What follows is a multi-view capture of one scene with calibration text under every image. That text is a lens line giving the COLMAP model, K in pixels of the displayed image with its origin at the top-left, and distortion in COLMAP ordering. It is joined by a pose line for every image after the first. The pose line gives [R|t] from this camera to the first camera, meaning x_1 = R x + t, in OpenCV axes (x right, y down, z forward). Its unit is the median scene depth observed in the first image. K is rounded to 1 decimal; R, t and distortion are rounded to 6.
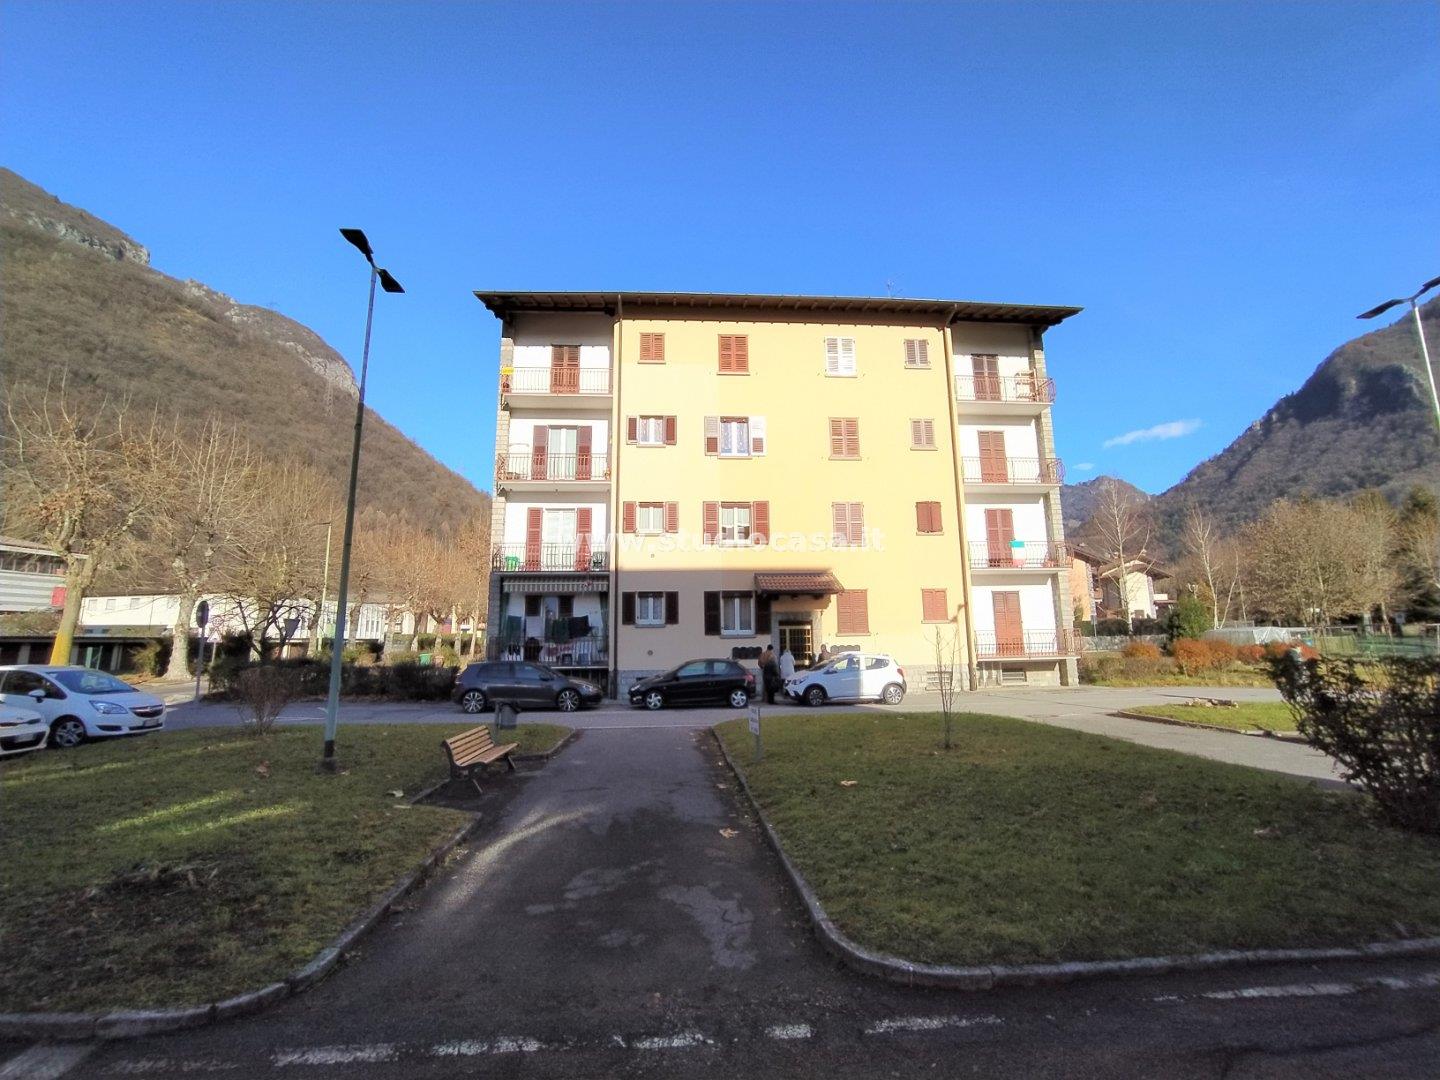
lens RADIAL K [[651.6, 0, 723.7], [0, 651.6, 531.9], [0, 0, 1]] dist [-0.023538, 0.004115]
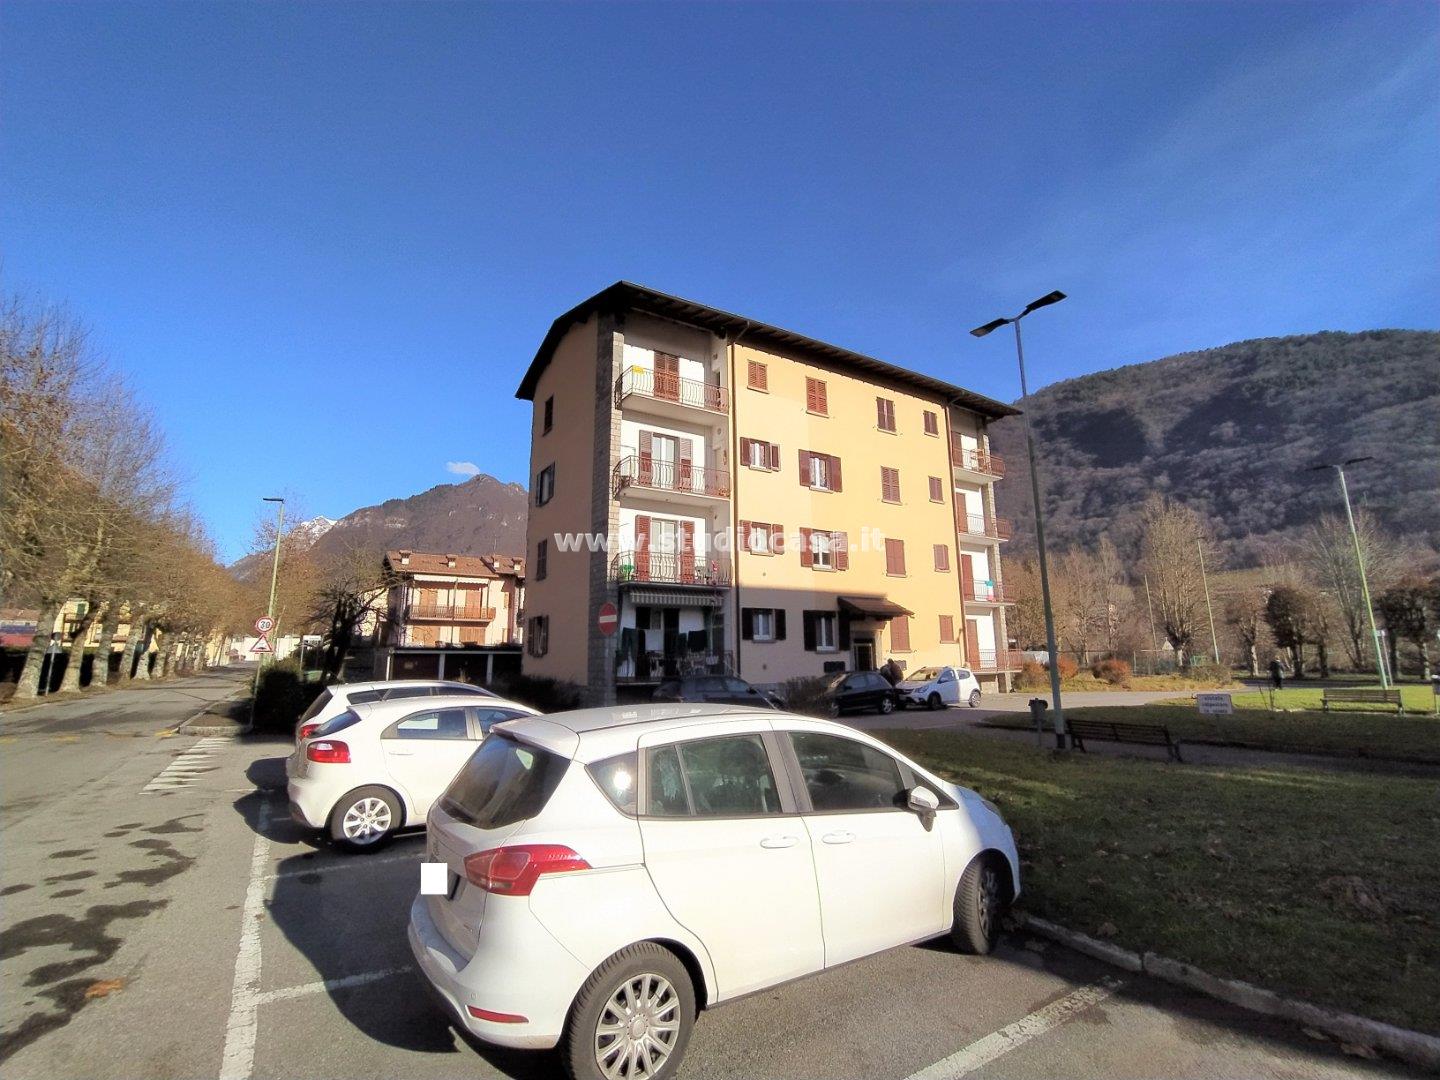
lens RADIAL K [[651.6, 0, 719.8], [0, 651.6, 534.3], [0, 0, 1]] dist [-0.023538, 0.004115]
pose [[0.884520, 0.094096, 0.456914, -0.636133], [-0.080031, 0.995533, -0.050089, 0.029958], [-0.459587, 0.007737, 0.888099, 0.096264]]
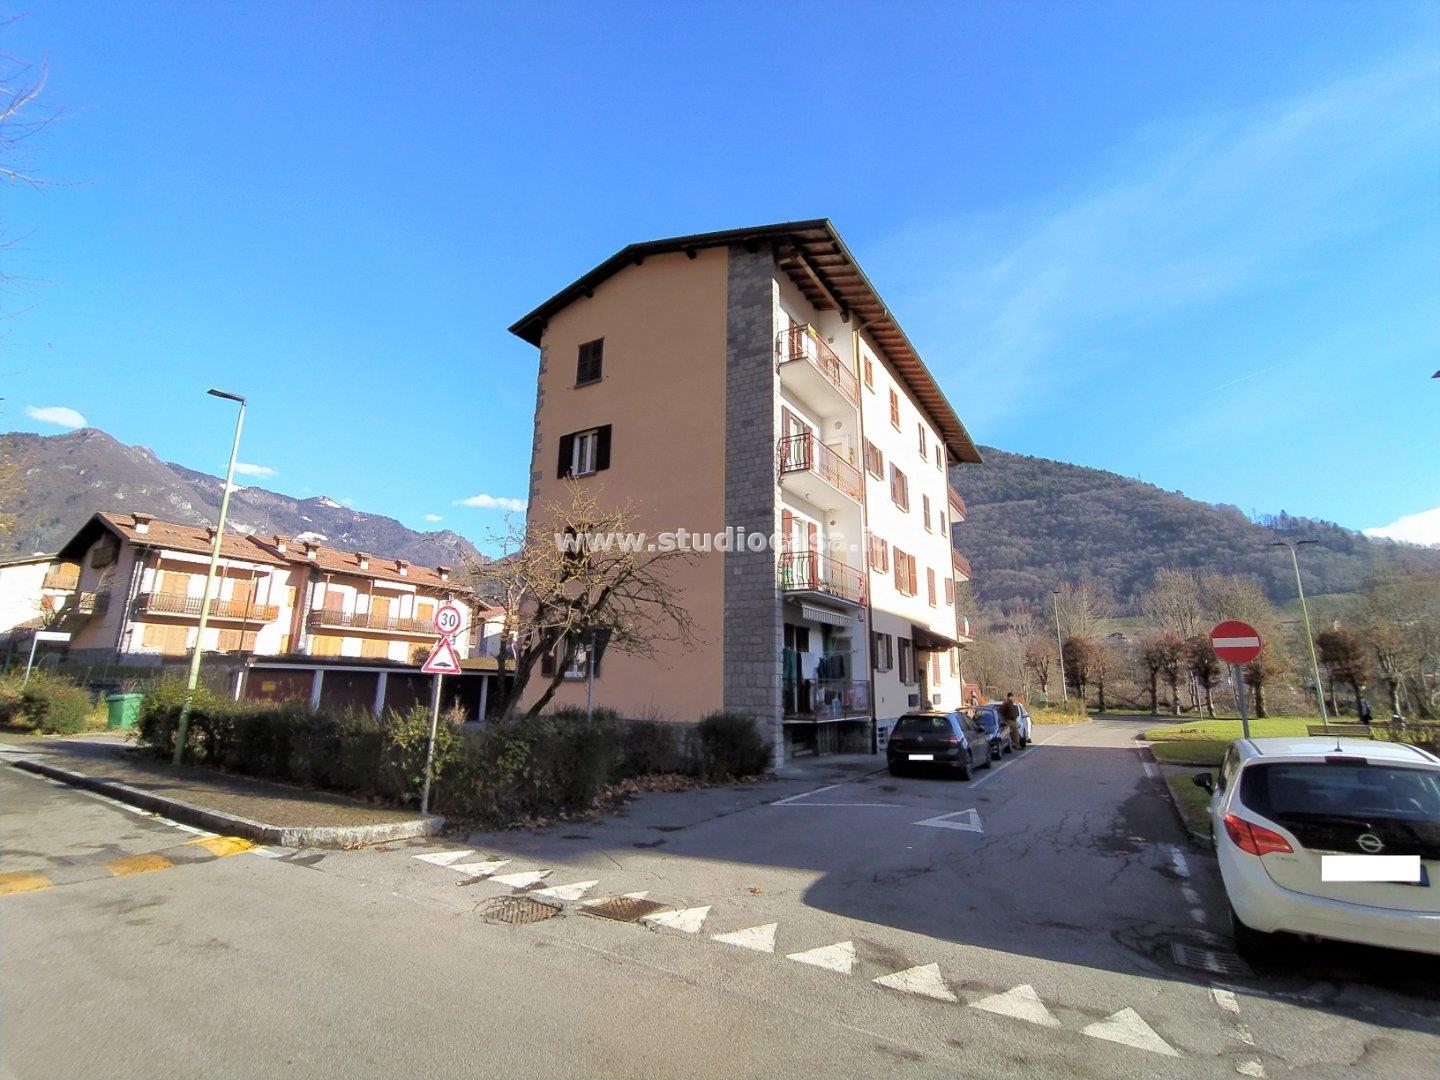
lens RADIAL K [[651.6, 0, 711.8], [0, 651.6, 540.3], [0, 0, 1]] dist [-0.023538, 0.004115]
pose [[0.597524, 0.196548, 0.777389, -0.951487], [-0.155463, 0.979494, -0.128153, 0.112995], [-0.786636, -0.044280, 0.615827, 0.602152]]
